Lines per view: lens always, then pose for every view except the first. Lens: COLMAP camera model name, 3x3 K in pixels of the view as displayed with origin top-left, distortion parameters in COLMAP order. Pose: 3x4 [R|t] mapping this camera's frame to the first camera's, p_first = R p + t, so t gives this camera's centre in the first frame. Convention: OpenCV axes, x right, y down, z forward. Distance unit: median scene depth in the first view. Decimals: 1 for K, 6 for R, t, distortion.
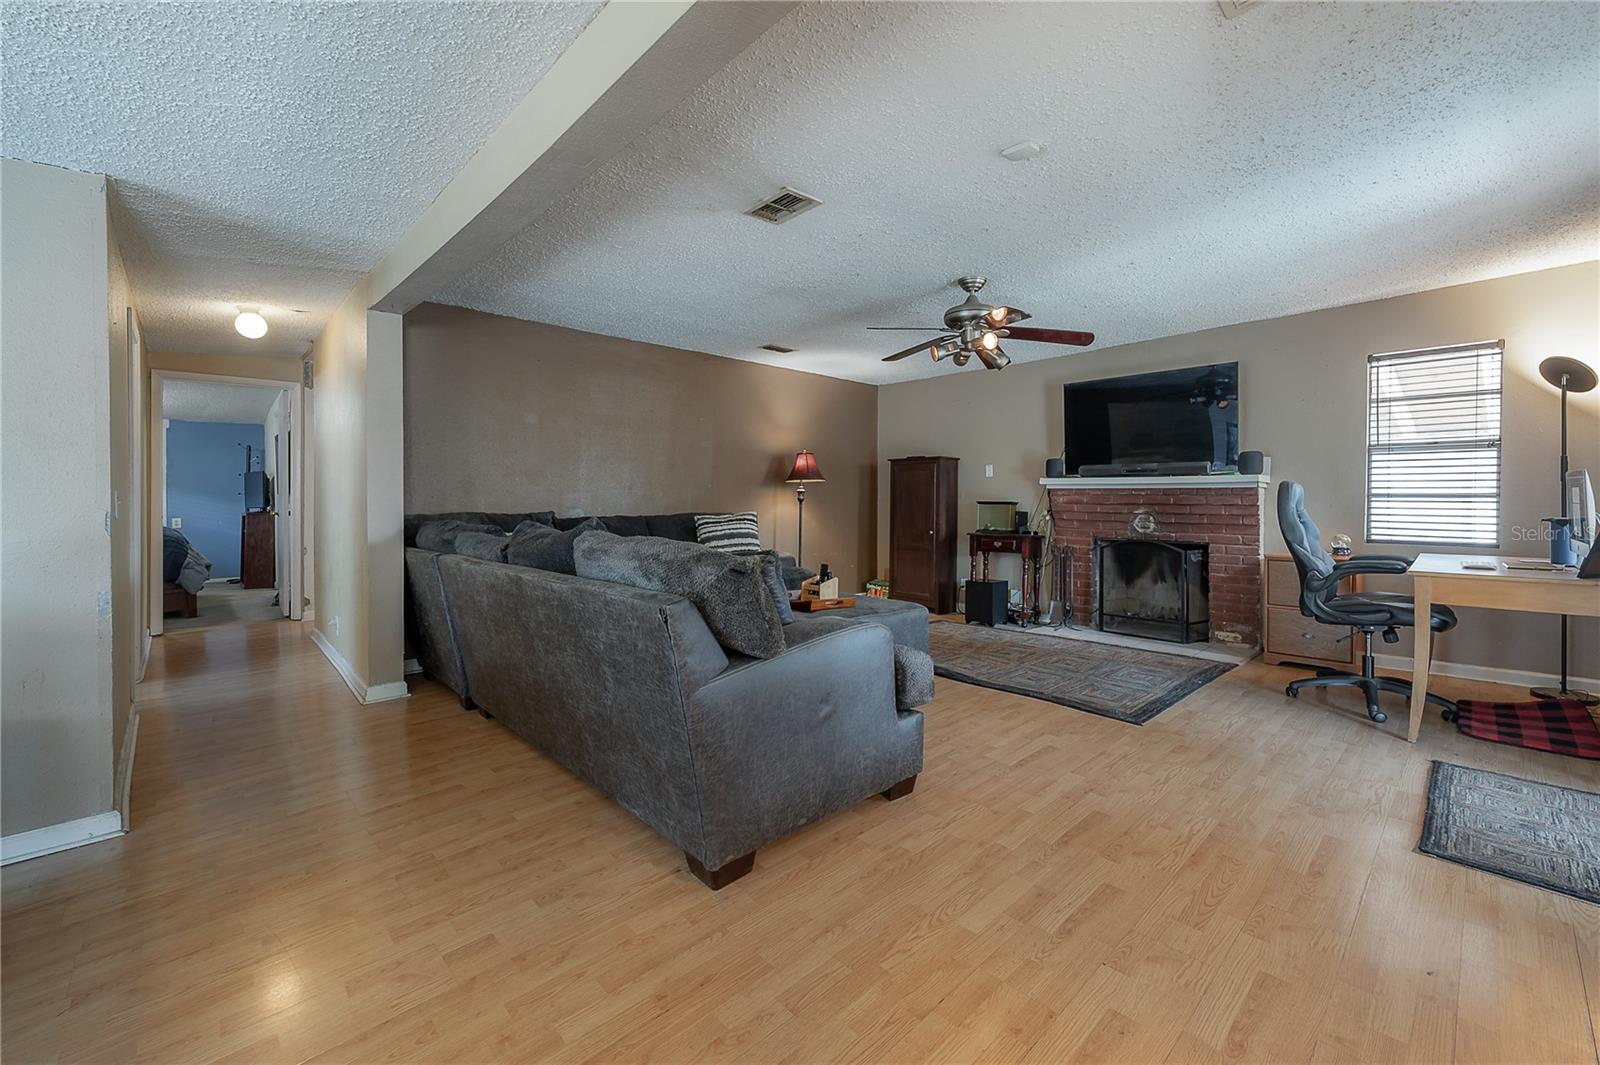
lens RADIAL K [[638.3, 0, 833.1], [0, 638.3, 505.3], [0, 0, 1]] dist [0.001579, -0.001008]
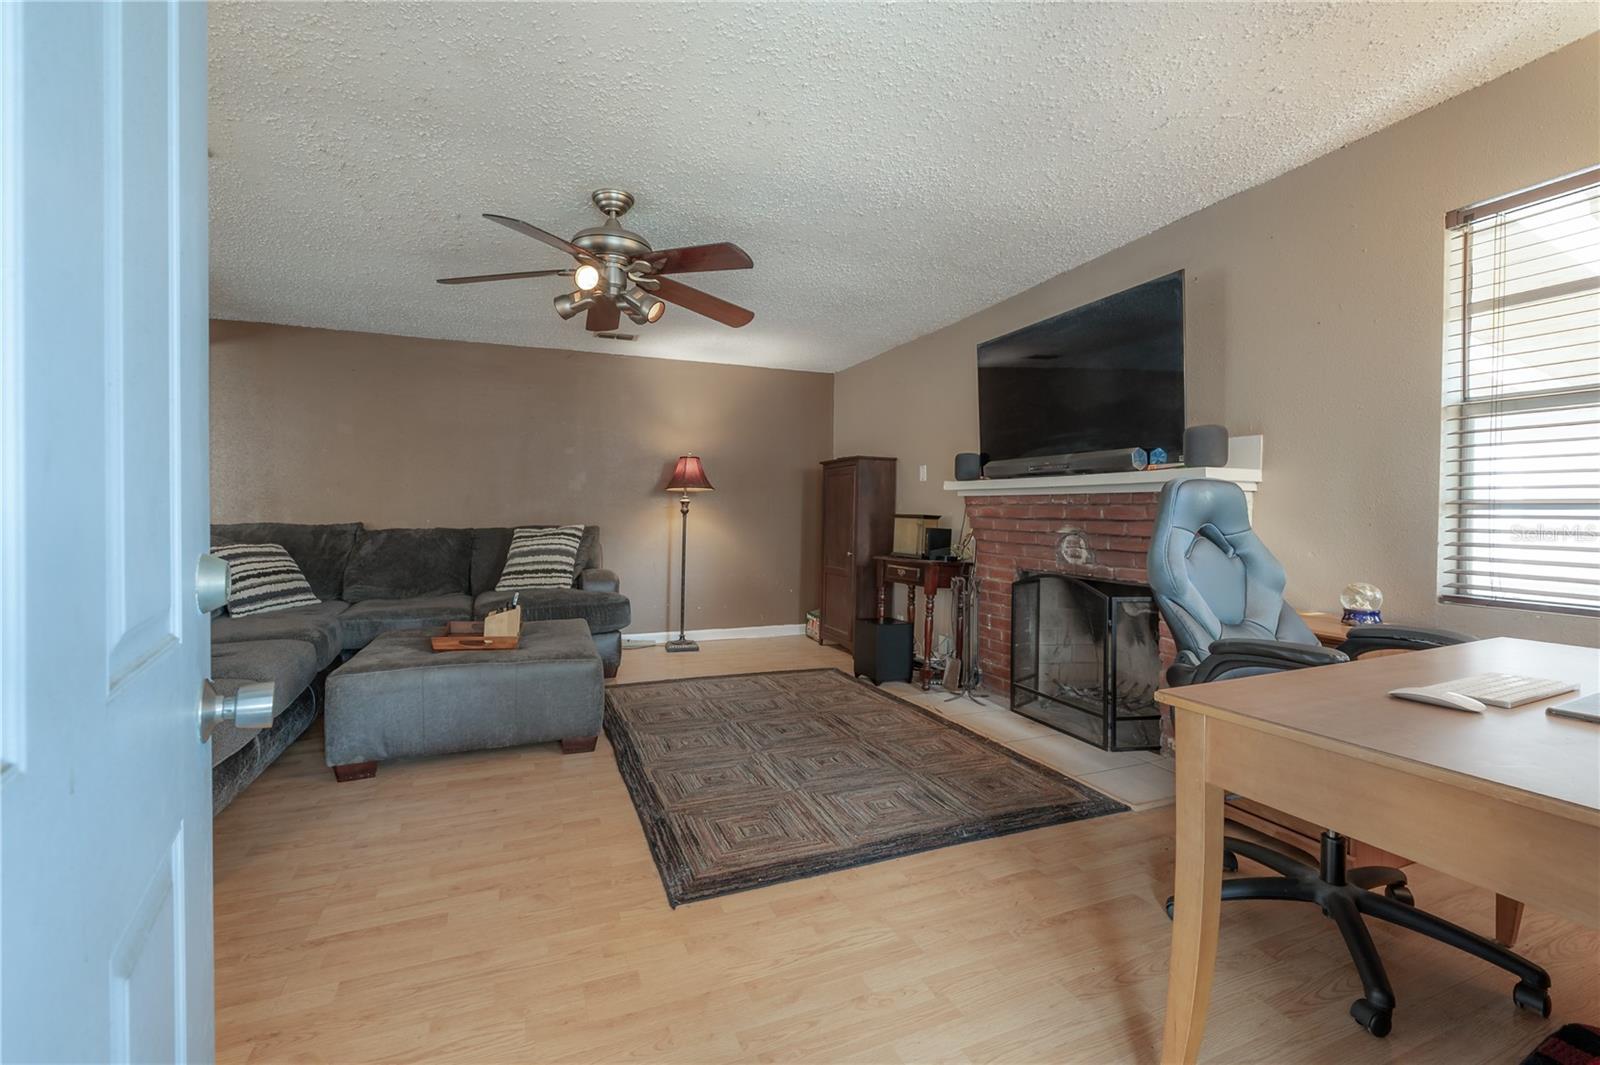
lens RADIAL K [[638.3, 0, 790.6], [0, 638.3, 516.4], [0, 0, 1]] dist [0.001579, -0.001008]
pose [[0.922886, 0.005483, -0.385035, 0.469751], [-0.006212, 0.999980, -0.000649, -0.002683], [0.385024, 0.002991, 0.922902, 0.302433]]
